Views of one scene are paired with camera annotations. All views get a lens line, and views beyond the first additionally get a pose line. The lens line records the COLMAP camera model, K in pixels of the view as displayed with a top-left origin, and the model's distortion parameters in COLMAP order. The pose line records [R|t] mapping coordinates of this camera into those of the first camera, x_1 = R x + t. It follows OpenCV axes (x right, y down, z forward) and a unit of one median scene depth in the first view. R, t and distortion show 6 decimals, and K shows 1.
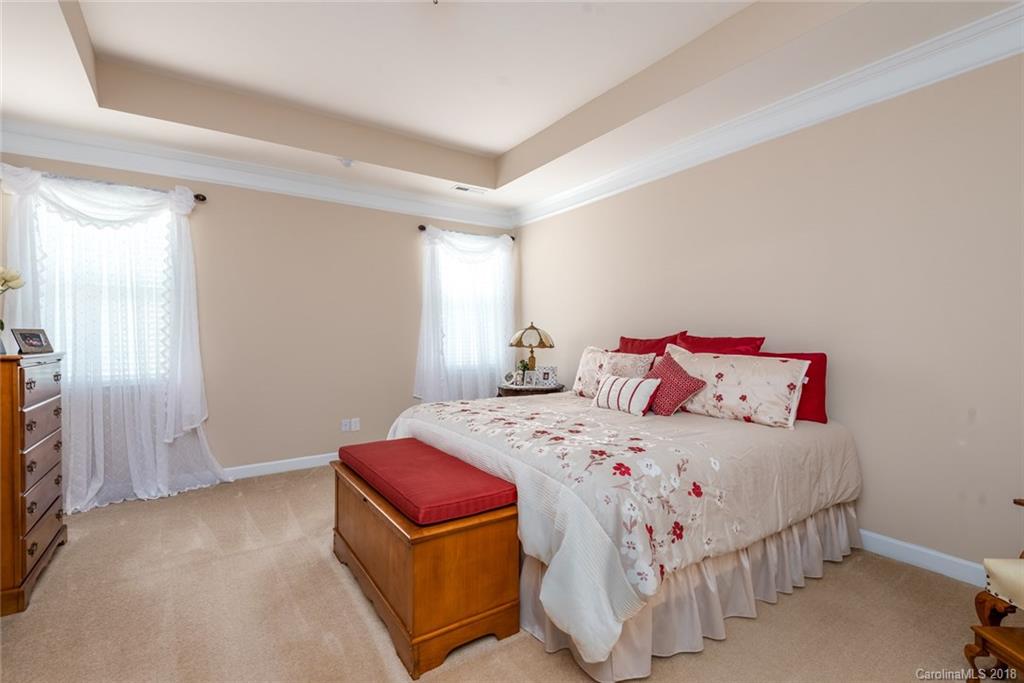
lens RADIAL K [[468.2, 0, 508.5], [0, 468.2, 339.4], [0, 0, 1]] dist [0.013538, 0.000110]
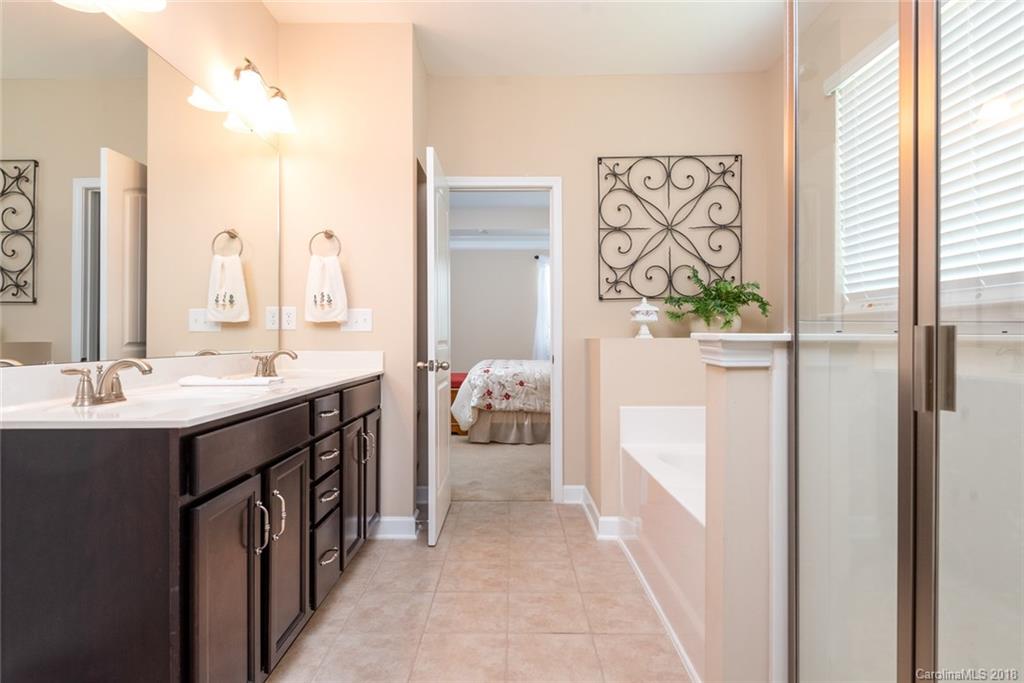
lens RADIAL K [[564.8, 0, 532.7], [0, 564.8, 335.3], [0, 0, 1]] dist [0.020830, -0.010985]
pose [[0.829220, -0.002649, -0.558916, 0.860670], [-0.001481, 0.999975, -0.006937, 0.037046], [0.558920, 0.006580, 0.829196, -0.579257]]
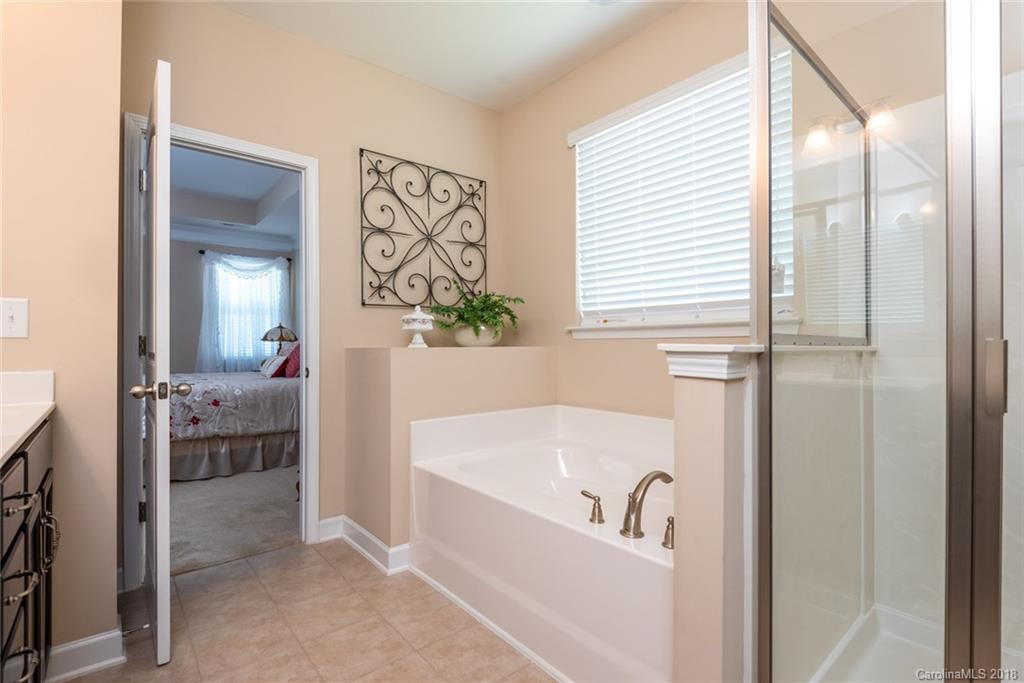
lens RADIAL K [[480.2, 0, 517.1], [0, 480.2, 338.3], [0, 0, 1]] dist [0.013023, -0.010003]
pose [[0.993433, 0.001896, 0.114404, 0.591388], [0.000248, 0.999825, -0.018720, 0.034784], [-0.114419, 0.018625, 0.993258, -0.488452]]
